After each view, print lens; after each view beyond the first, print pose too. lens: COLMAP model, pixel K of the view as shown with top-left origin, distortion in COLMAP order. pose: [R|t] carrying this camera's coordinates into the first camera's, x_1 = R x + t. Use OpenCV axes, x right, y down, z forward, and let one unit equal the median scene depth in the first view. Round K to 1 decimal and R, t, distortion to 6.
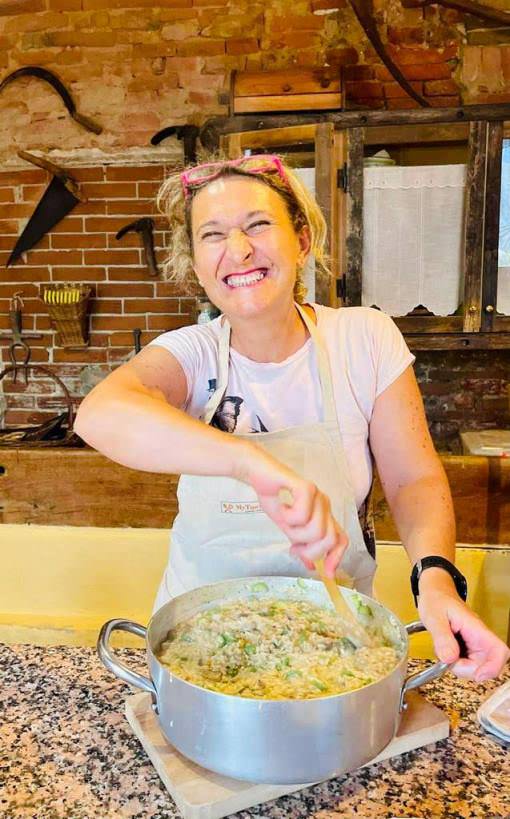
lens RADIAL K [[733.4, 0, 224.7], [0, 733.4, 396.1], [0, 0, 1]] dist [0.043220, -0.023569]
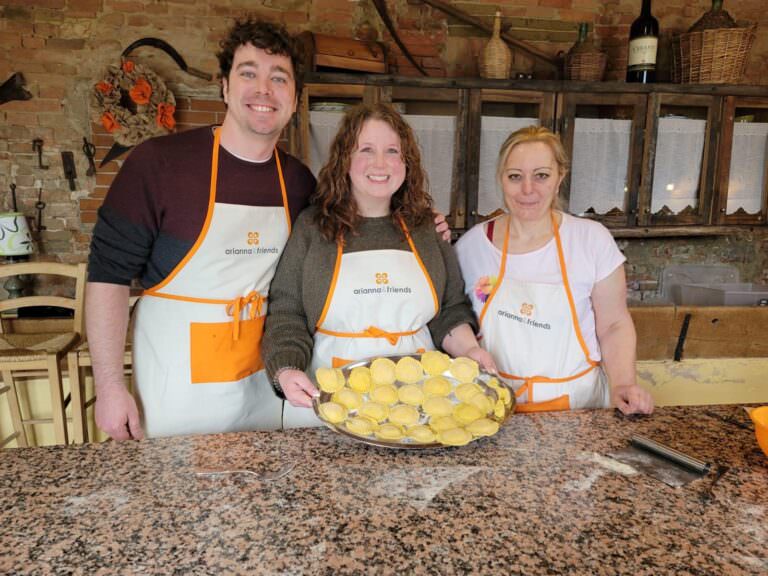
lens RADIAL K [[548.5, 0, 393.8], [0, 548.5, 292.3], [0, 0, 1]] dist [0.064875, -0.034795]
pose [[0.959216, -0.025642, 0.281509, -0.104433], [0.020779, 0.999579, 0.020248, 0.016091], [-0.281909, -0.013573, 0.959345, -0.041408]]
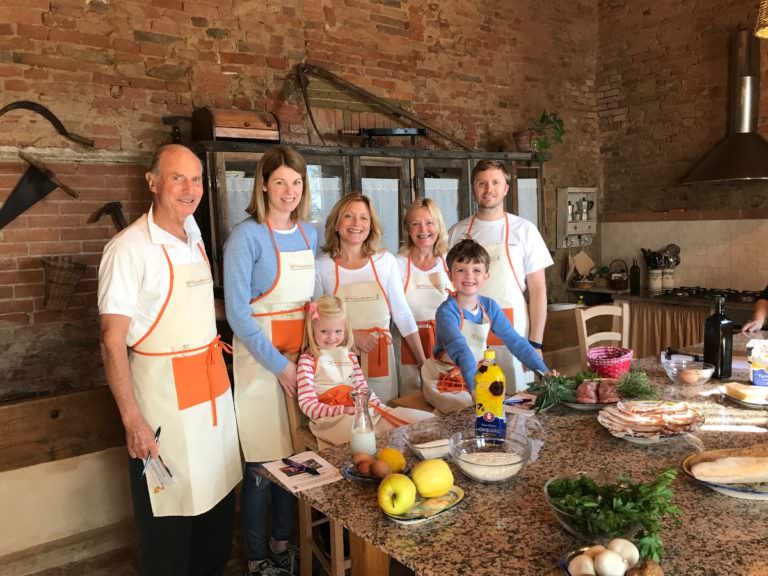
lens RADIAL K [[585.9, 0, 388.4], [0, 585.9, 284.6], [0, 0, 1]] dist [0.067784, -0.035824]
pose [[0.738662, -0.087792, 0.668335, -0.479325], [0.139218, 0.989975, -0.023825, -0.008270], [-0.659543, 0.110643, 0.743479, -0.085314]]
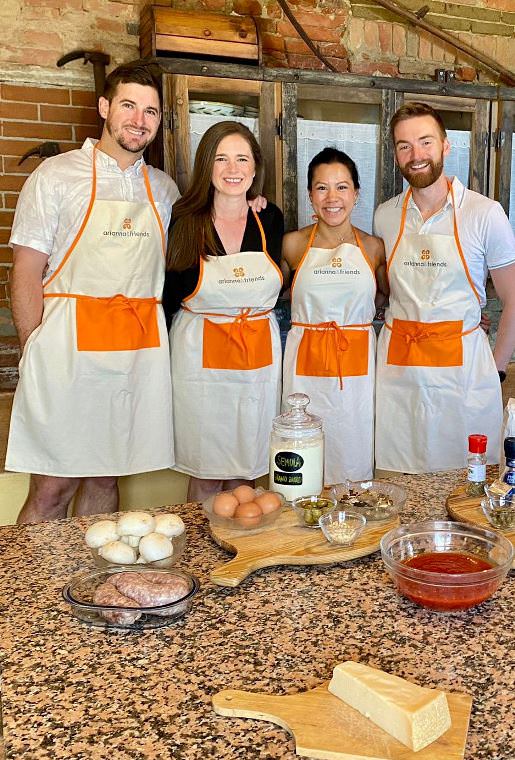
lens RADIAL K [[813.6, 0, 409.2], [0, 813.6, 356.4], [0, 0, 1]] dist [0.040497, 0.000000]
pose [[0.860114, -0.056920, 0.506916, -0.269906], [0.048237, 0.998378, 0.030257, 0.019464], [-0.507816, -0.001572, 0.861464, -0.139887]]
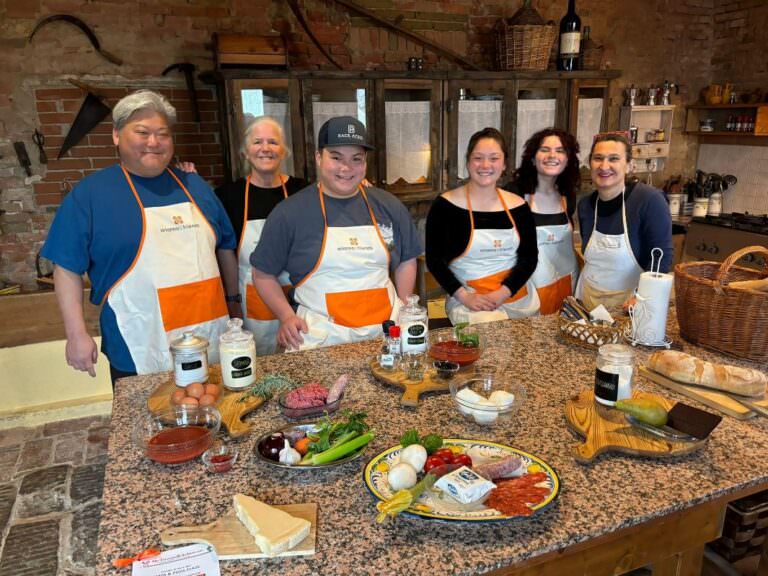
lens RADIAL K [[548.5, 0, 385.1], [0, 548.5, 276.1], [0, 0, 1]] dist [0.064875, -0.034795]
pose [[0.895307, -0.114658, 0.430440, -0.229099], [0.077148, 0.991615, 0.103674, -0.020342], [-0.438718, -0.059612, 0.896645, -0.235532]]
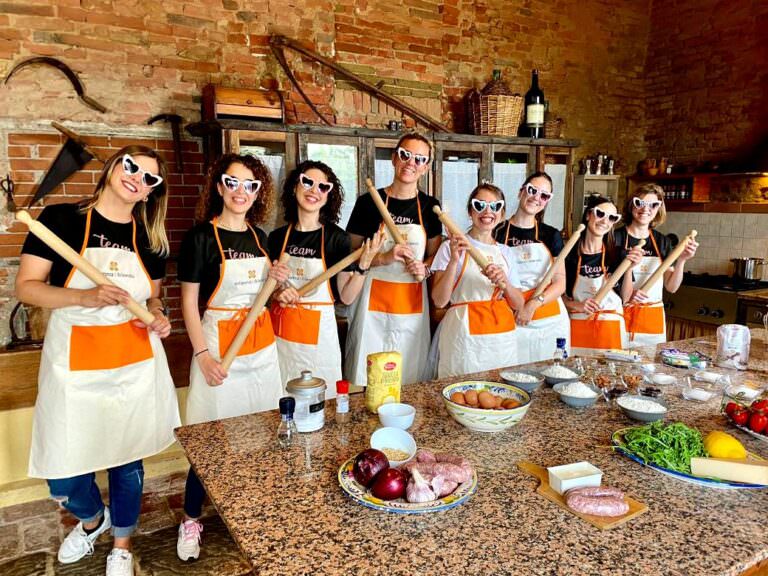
lens RADIAL K [[548.5, 0, 391.9], [0, 548.5, 285.0], [0, 0, 1]] dist [0.064875, -0.034795]
pose [[0.818761, -0.070602, 0.569776, -0.353588], [0.082984, 0.996542, 0.004236, 0.004587], [-0.568105, 0.043814, 0.821789, -0.148361]]
